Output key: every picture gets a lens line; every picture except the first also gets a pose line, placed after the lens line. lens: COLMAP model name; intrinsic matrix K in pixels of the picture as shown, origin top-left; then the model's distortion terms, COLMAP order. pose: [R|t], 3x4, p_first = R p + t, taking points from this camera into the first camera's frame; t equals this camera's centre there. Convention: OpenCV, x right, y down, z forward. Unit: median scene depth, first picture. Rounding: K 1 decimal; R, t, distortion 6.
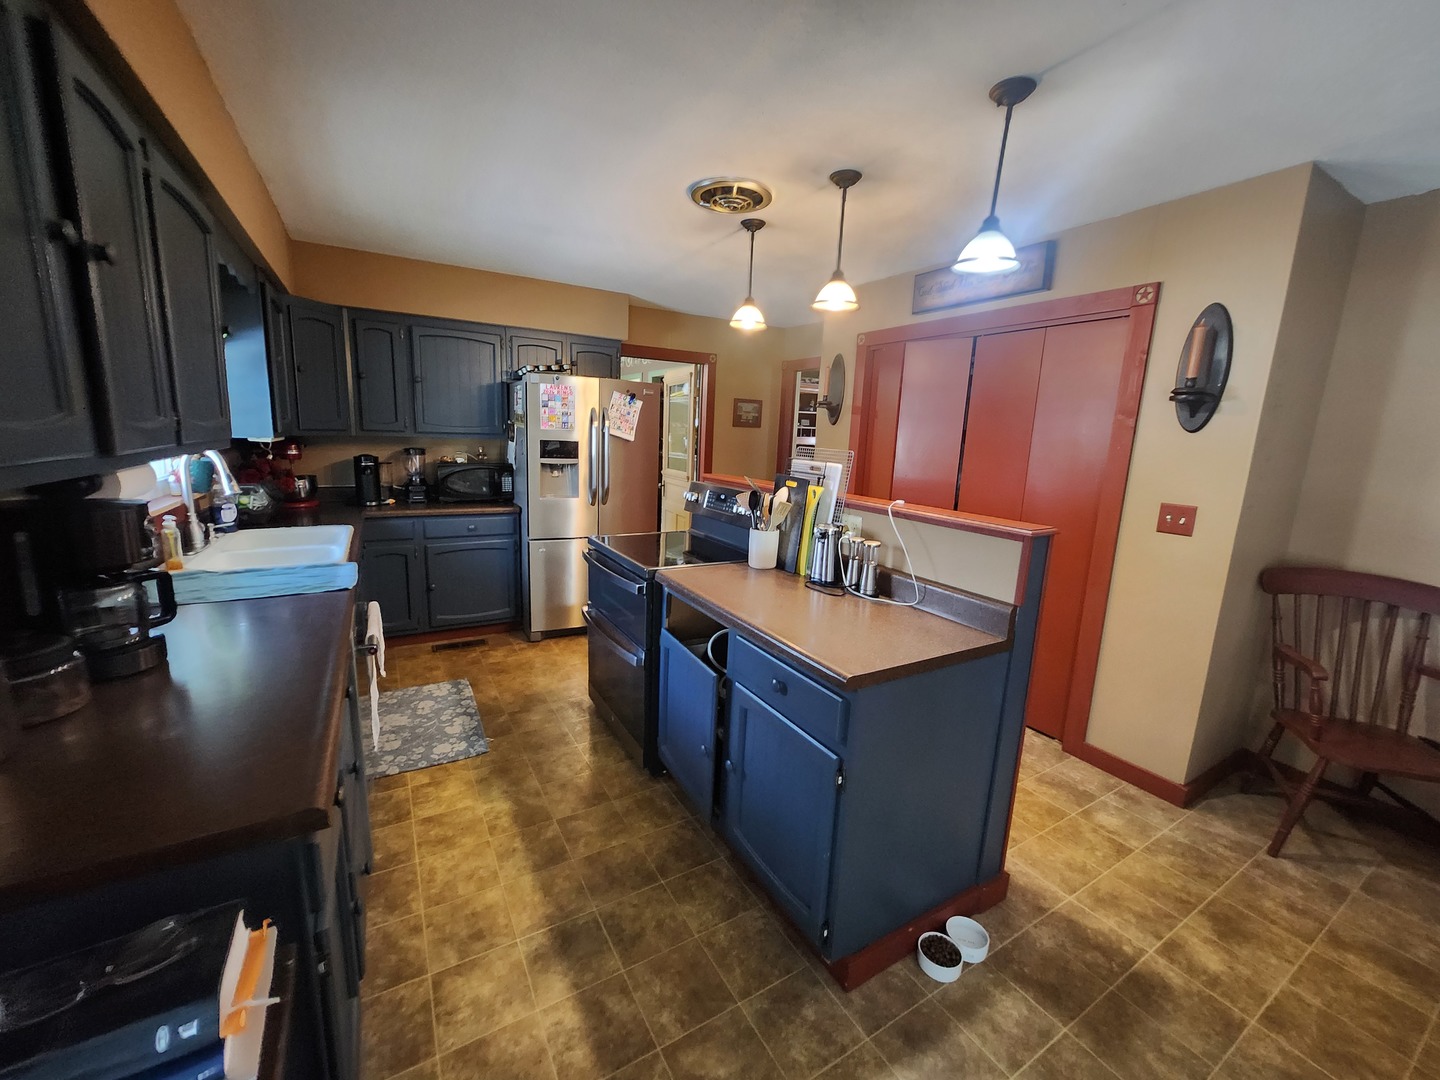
lens RADIAL K [[565.2, 0, 716.5], [0, 565.2, 537.0], [0, 0, 1]] dist [-0.002469, 0.000232]
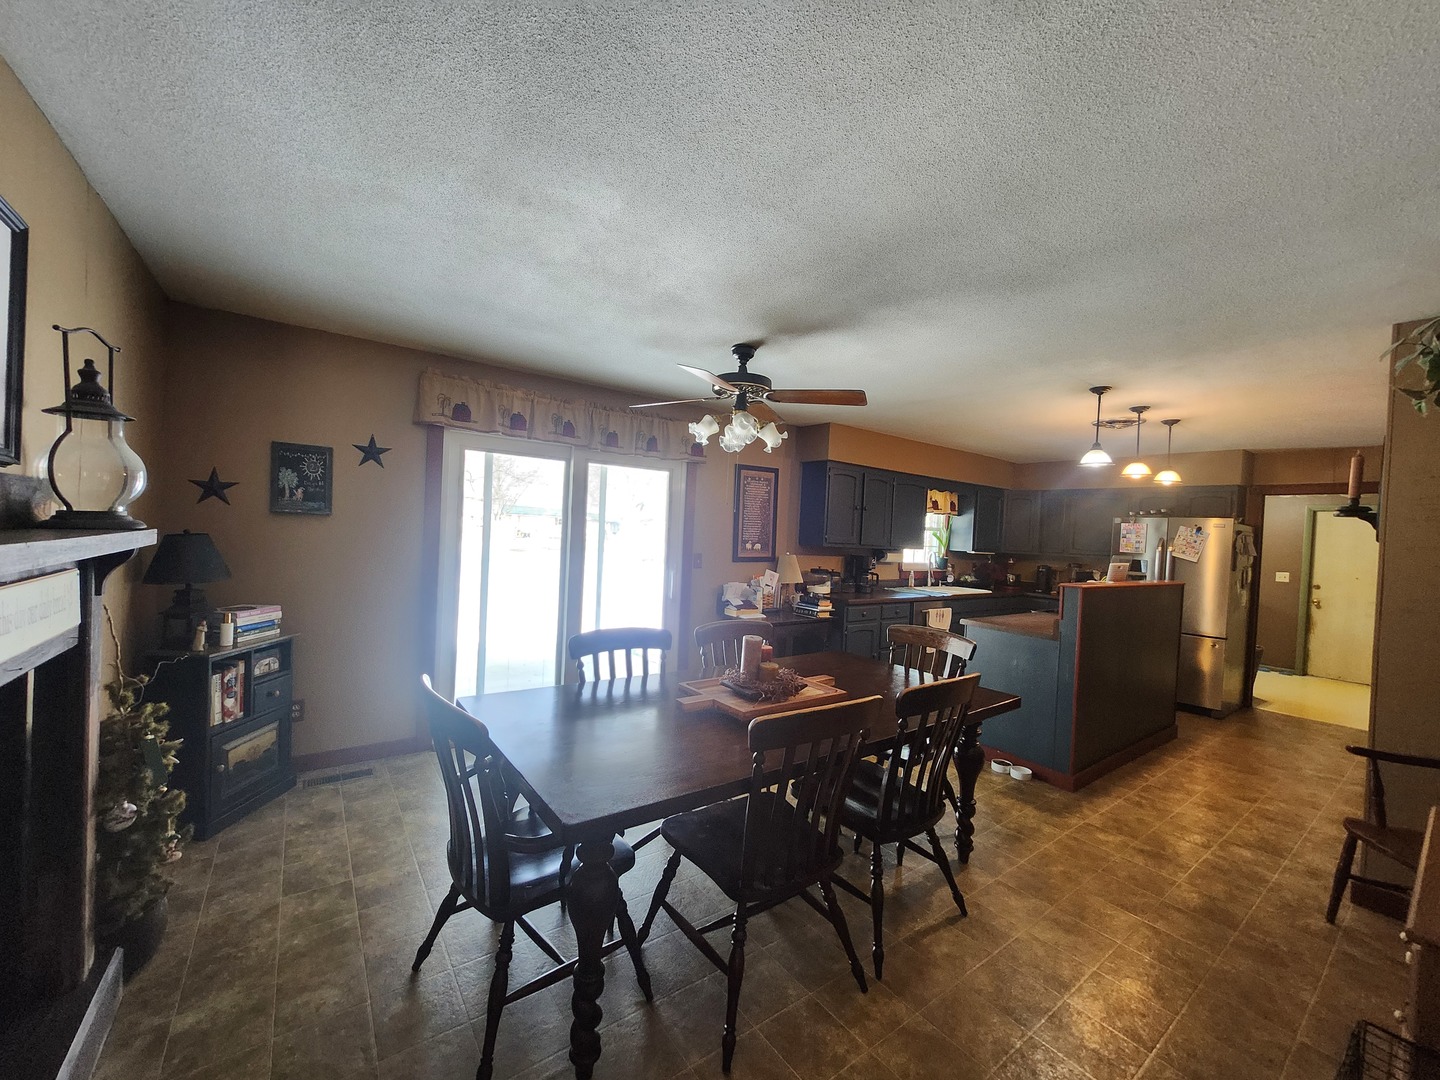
lens RADIAL K [[565.2, 0, 715.1], [0, 565.2, 537.6], [0, 0, 1]] dist [-0.002469, 0.000232]
pose [[0.101367, -0.021581, -0.994615, 1.172562], [-0.227047, 0.972878, -0.044249, 0.098102], [0.968594, 0.230310, 0.093718, -0.249124]]
